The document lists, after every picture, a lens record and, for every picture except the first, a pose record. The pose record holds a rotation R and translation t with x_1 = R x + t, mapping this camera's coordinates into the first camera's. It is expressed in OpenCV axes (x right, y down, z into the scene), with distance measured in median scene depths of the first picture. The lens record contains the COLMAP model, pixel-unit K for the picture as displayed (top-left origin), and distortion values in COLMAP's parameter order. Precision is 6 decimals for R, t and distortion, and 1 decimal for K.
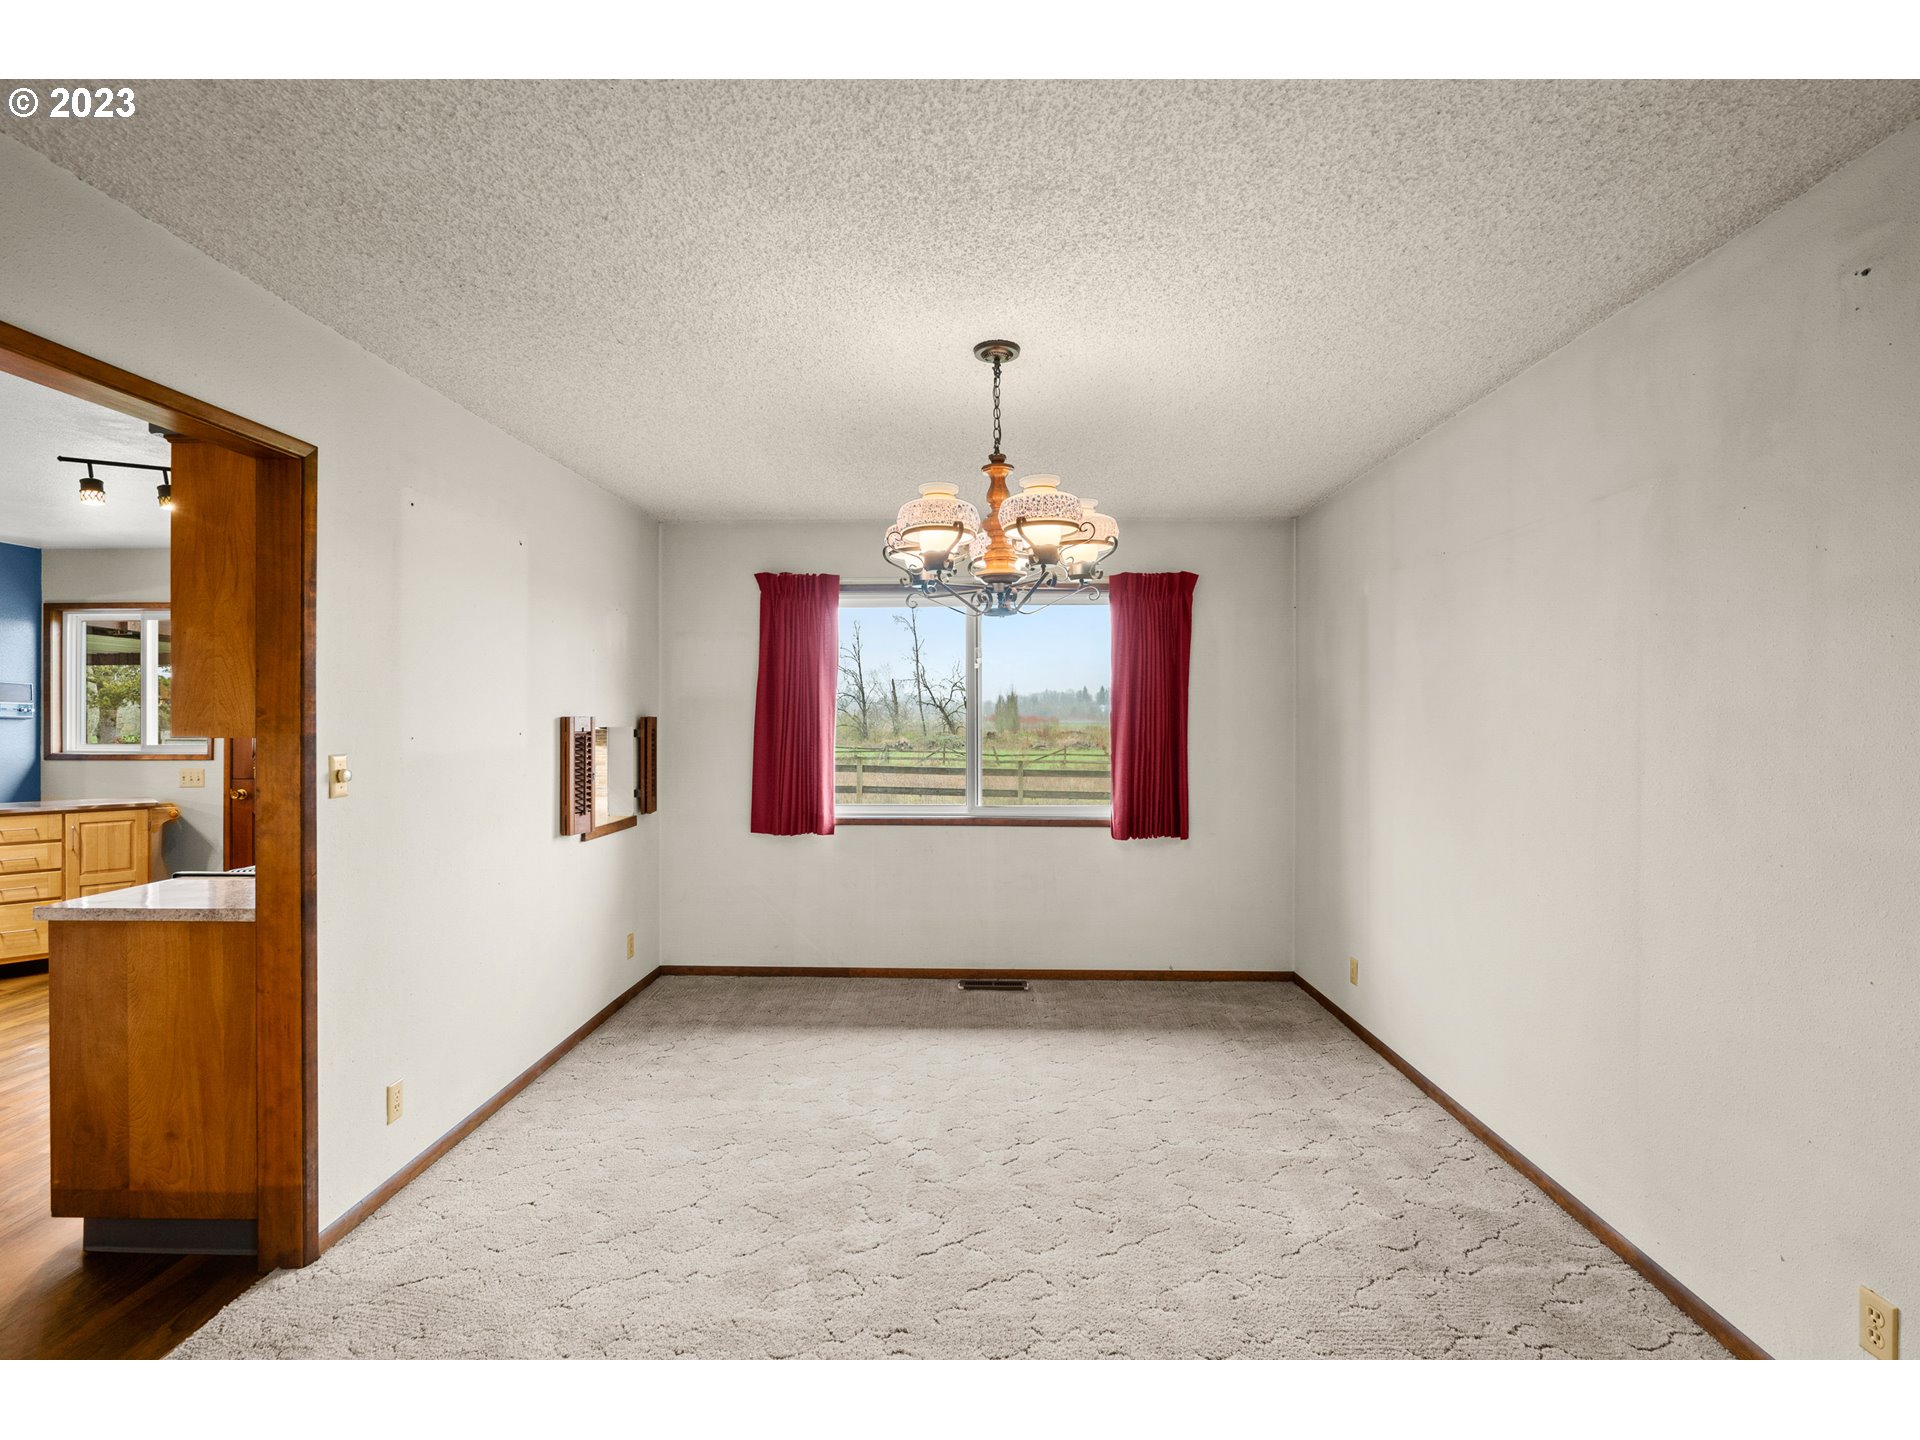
lens RADIAL K [[909.0, 0, 971.0], [0, 909.0, 712.1], [0, 0, 1]] dist [-0.013577, 0.001310]
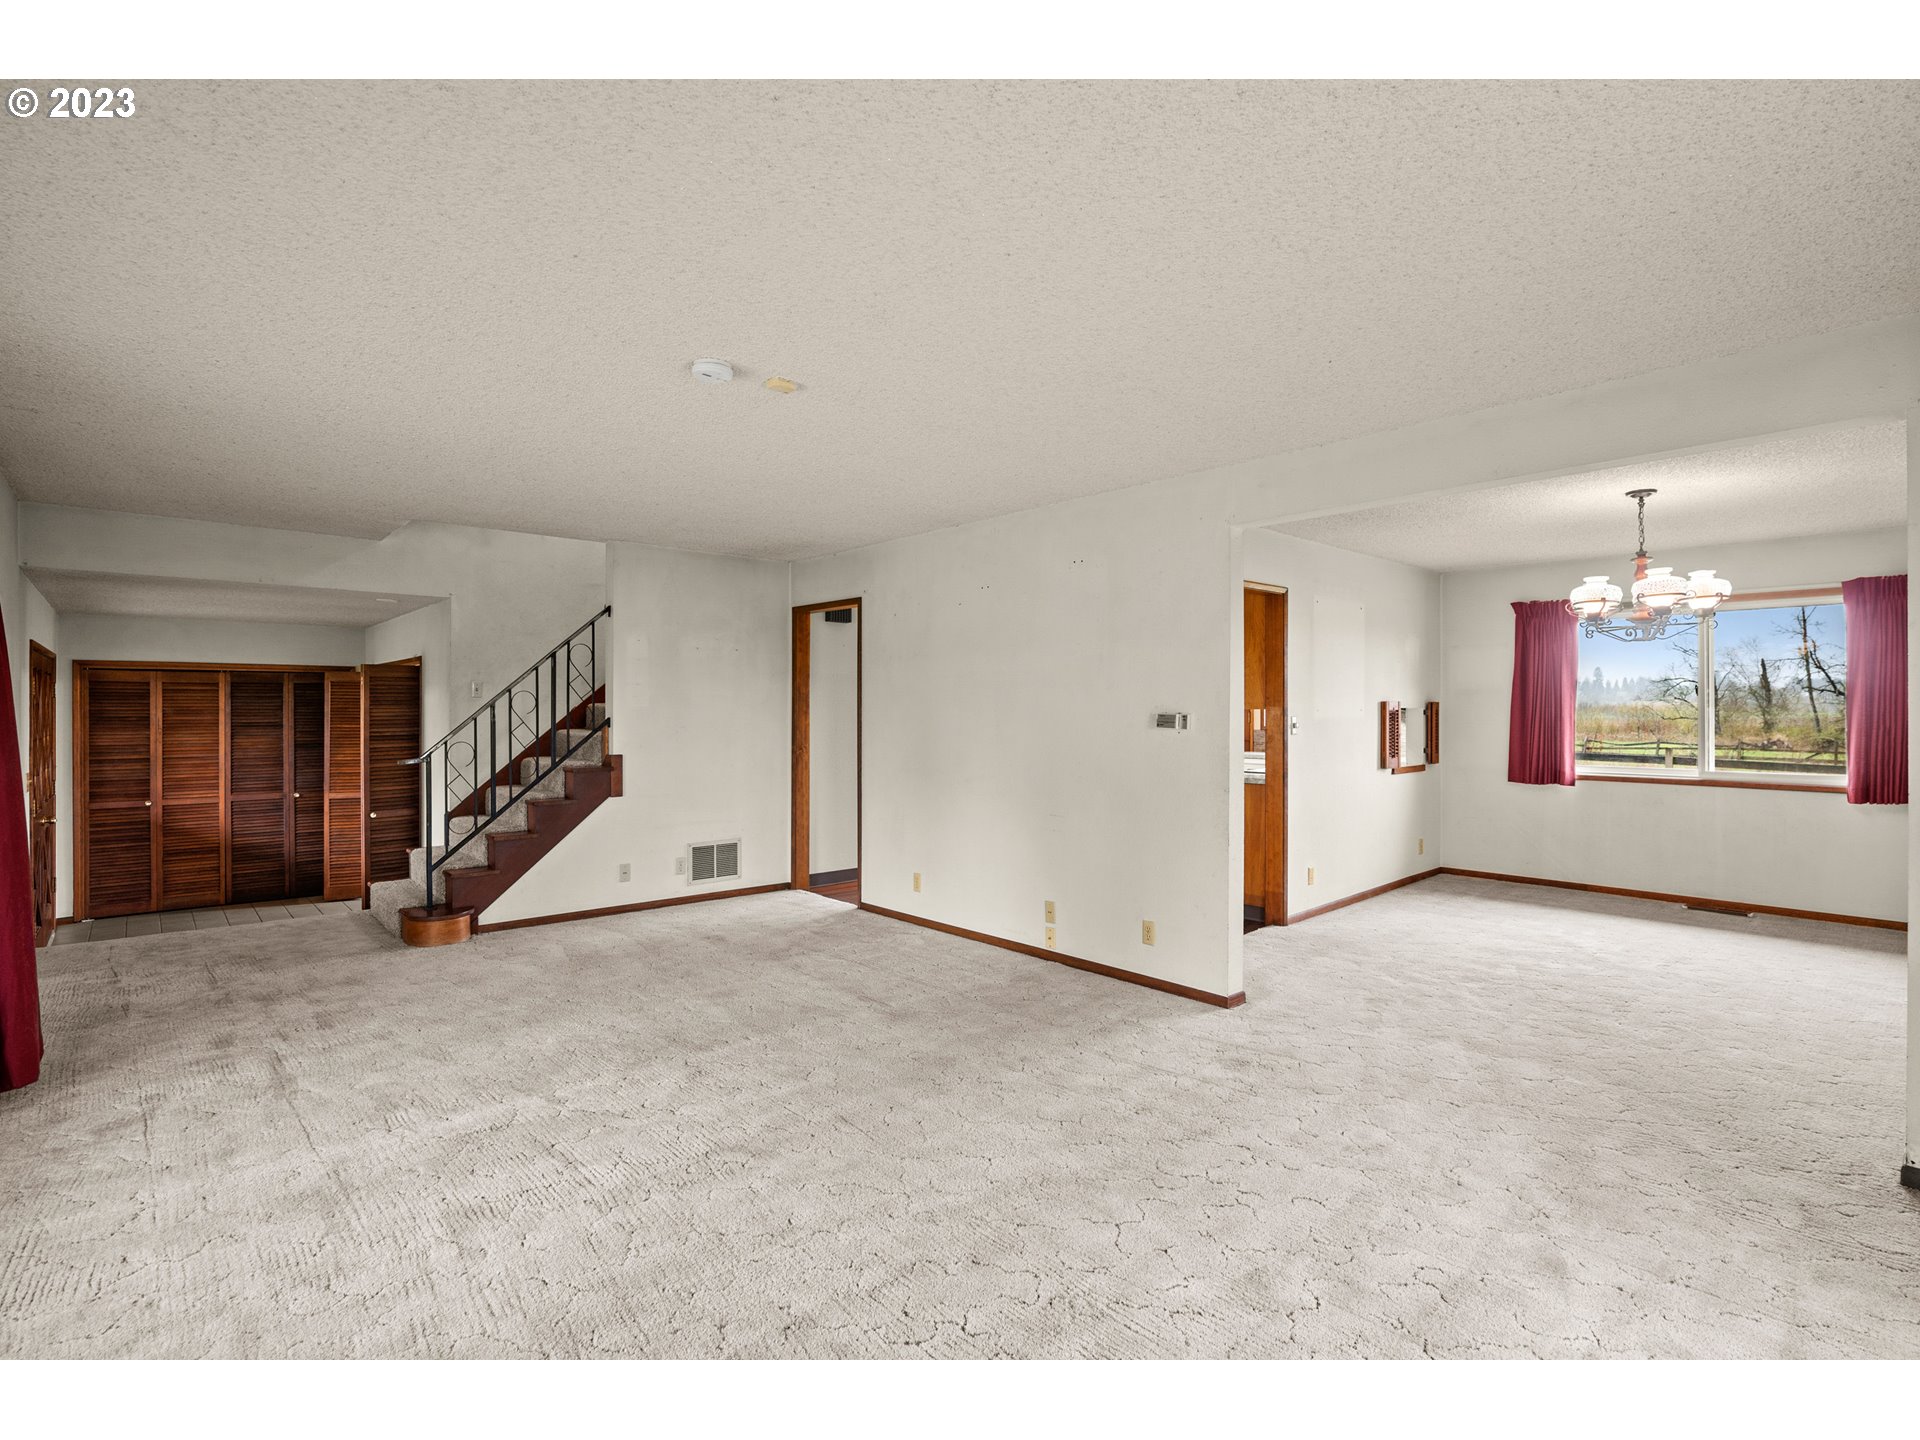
lens RADIAL K [[909.0, 0, 959.3], [0, 909.0, 711.7], [0, 0, 1]] dist [-0.013577, 0.001310]
pose [[0.680527, 0.003209, -0.732716, 0.230671], [0.003585, 0.999964, 0.007709, 0.006918], [0.732715, -0.007873, 0.680491, -0.656747]]
